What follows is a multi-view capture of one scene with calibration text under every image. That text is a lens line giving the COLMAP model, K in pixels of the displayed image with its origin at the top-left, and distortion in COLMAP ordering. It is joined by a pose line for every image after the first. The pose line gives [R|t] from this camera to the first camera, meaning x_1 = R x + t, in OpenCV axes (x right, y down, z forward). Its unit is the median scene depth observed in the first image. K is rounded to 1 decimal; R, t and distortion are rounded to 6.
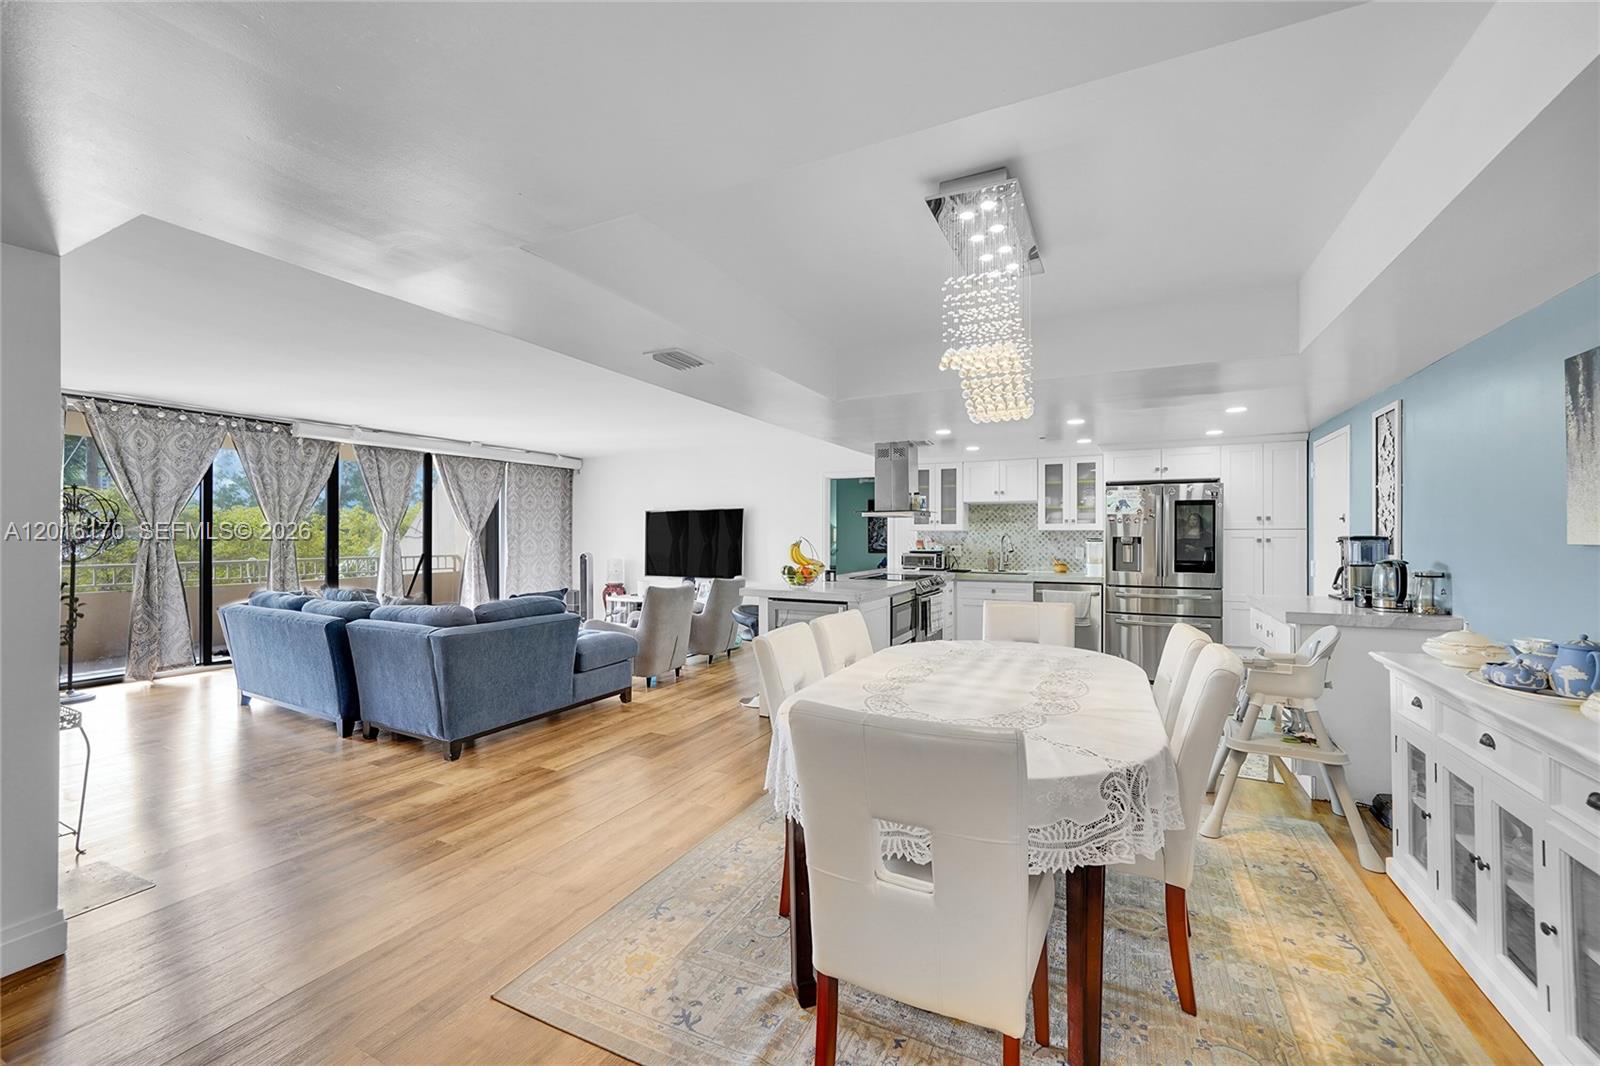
lens RADIAL K [[639.5, 0, 803.3], [0, 639.5, 531.9], [0, 0, 1]] dist [-0.006950, 0.000194]
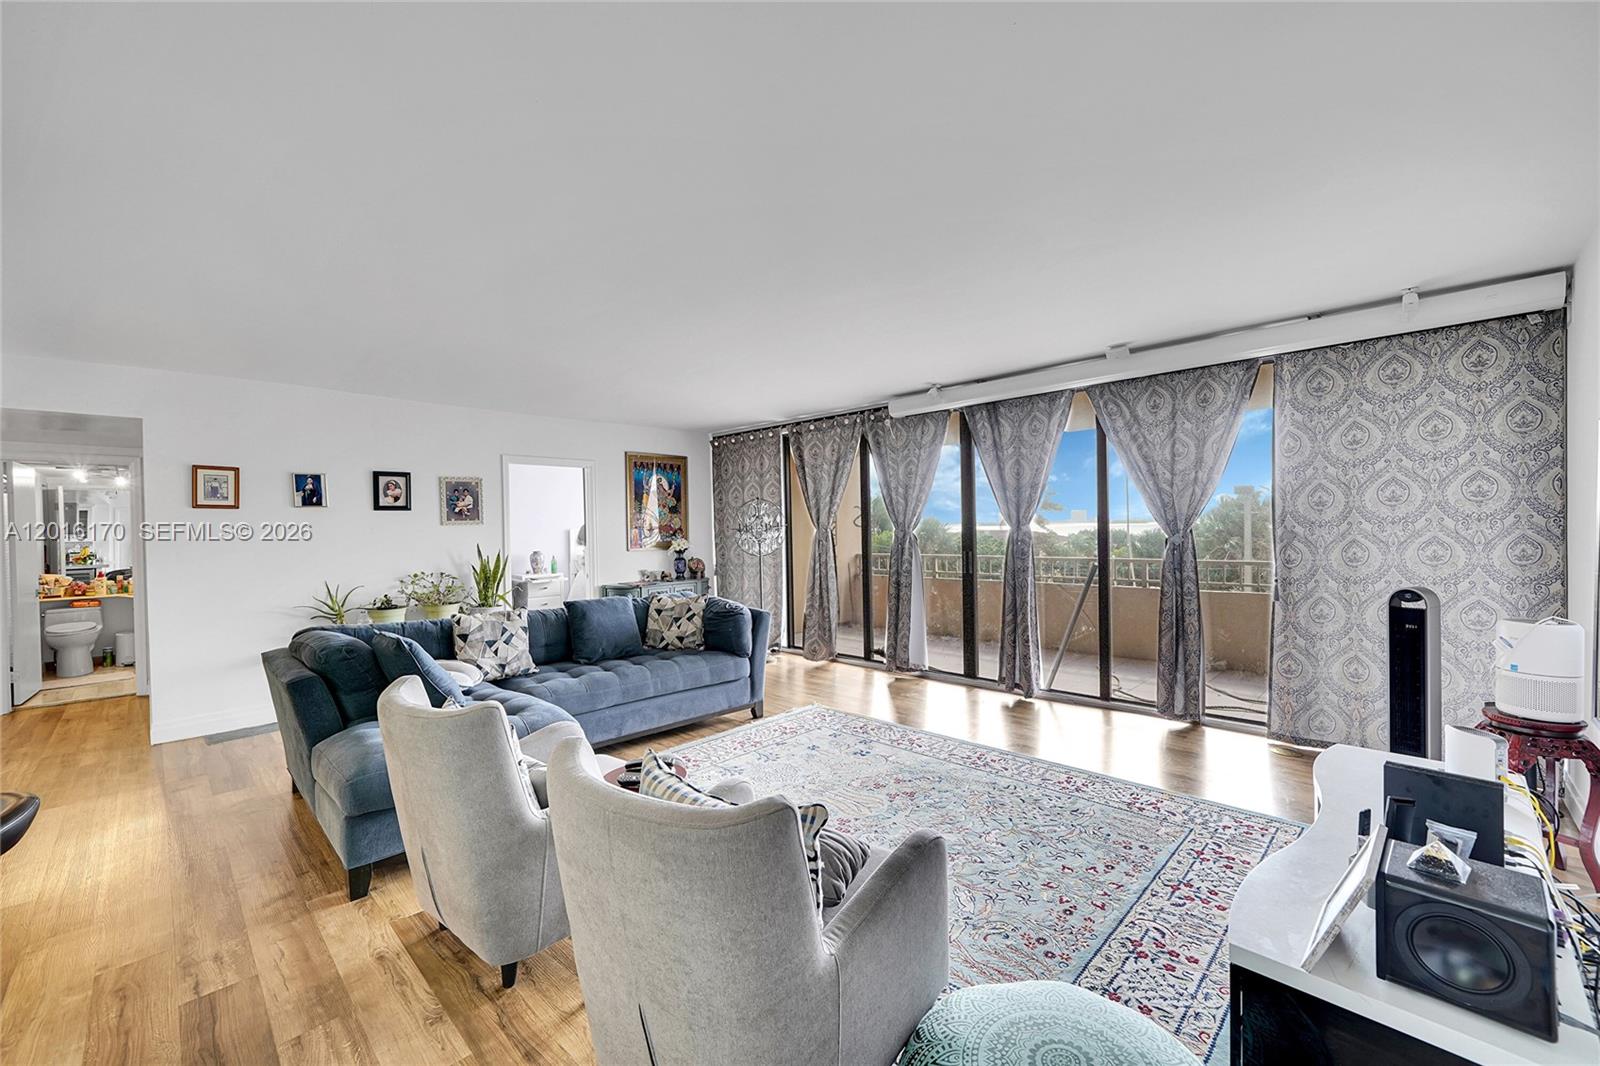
lens RADIAL K [[639.5, 0, 804.2], [0, 639.5, 534.7], [0, 0, 1]] dist [-0.006950, 0.000194]
pose [[-0.295596, 0.014476, -0.955203, 0.059254], [0.022245, 0.999718, 0.008267, -0.002409], [0.955054, -0.018805, -0.295835, 1.158101]]
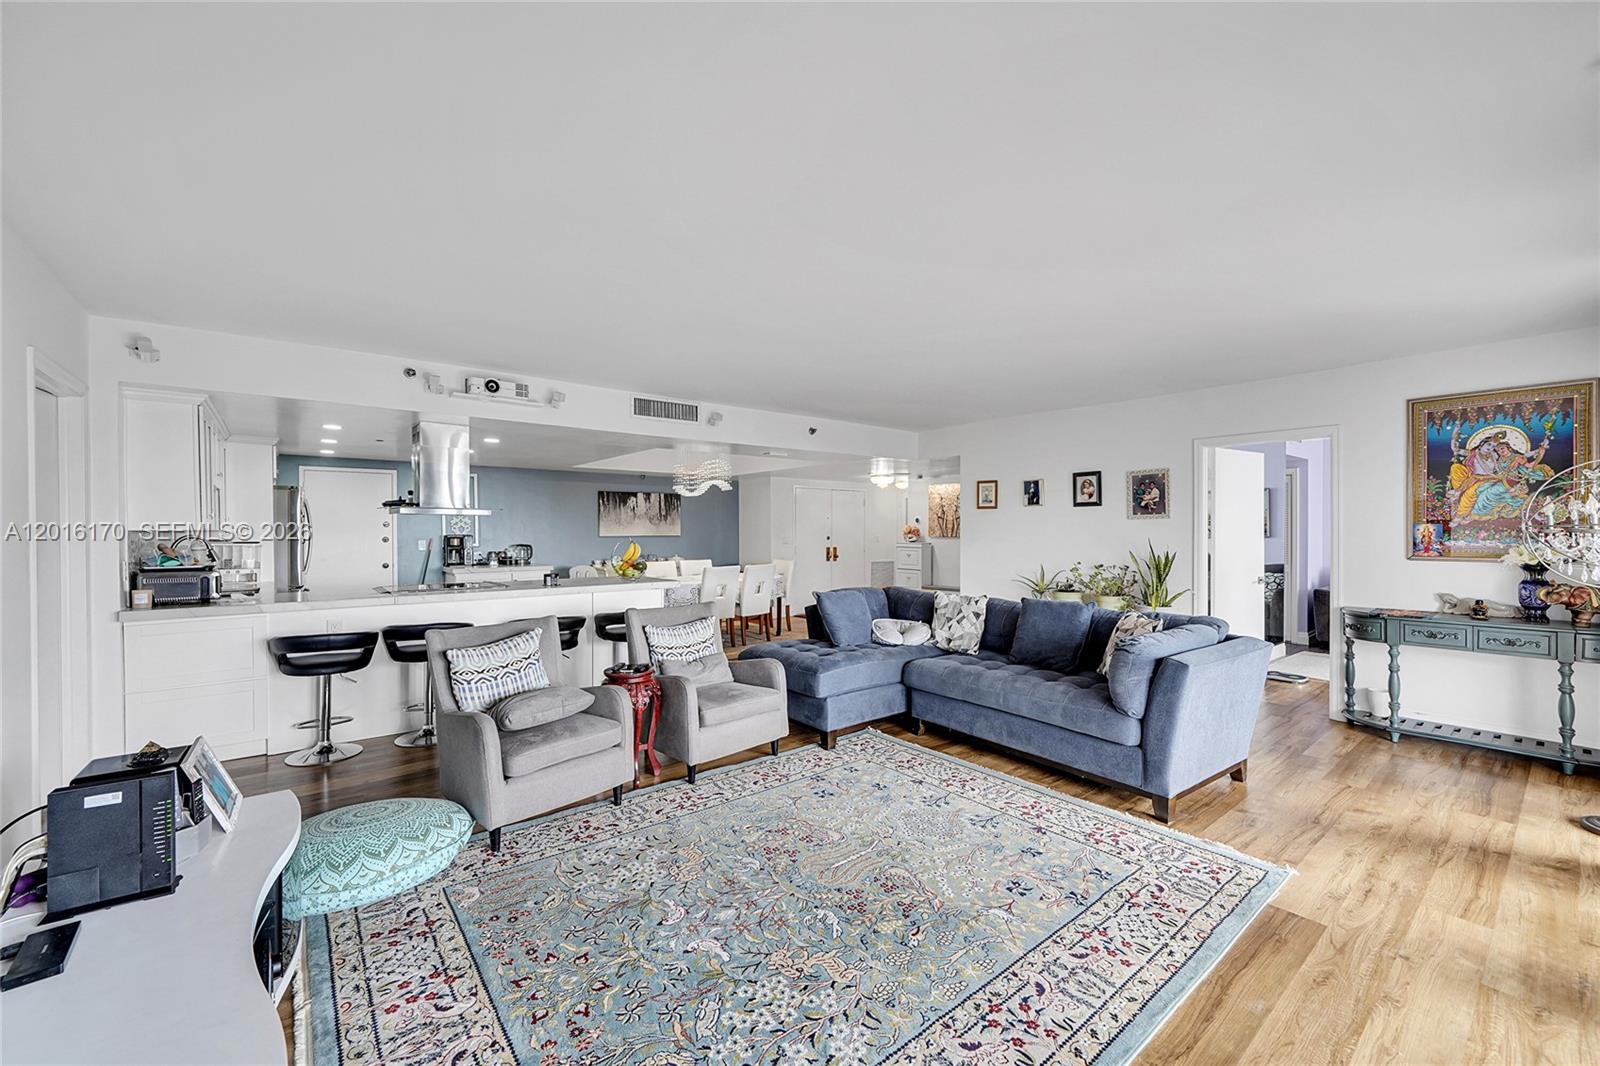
lens RADIAL K [[639.5, 0, 795.9], [0, 639.5, 531.6], [0, 0, 1]] dist [-0.006950, 0.000194]
pose [[-0.910174, -0.000414, 0.414227, -0.566917], [-0.001445, 0.999997, -0.002177, 0.000573], [-0.414224, -0.002580, -0.910171, 1.424878]]
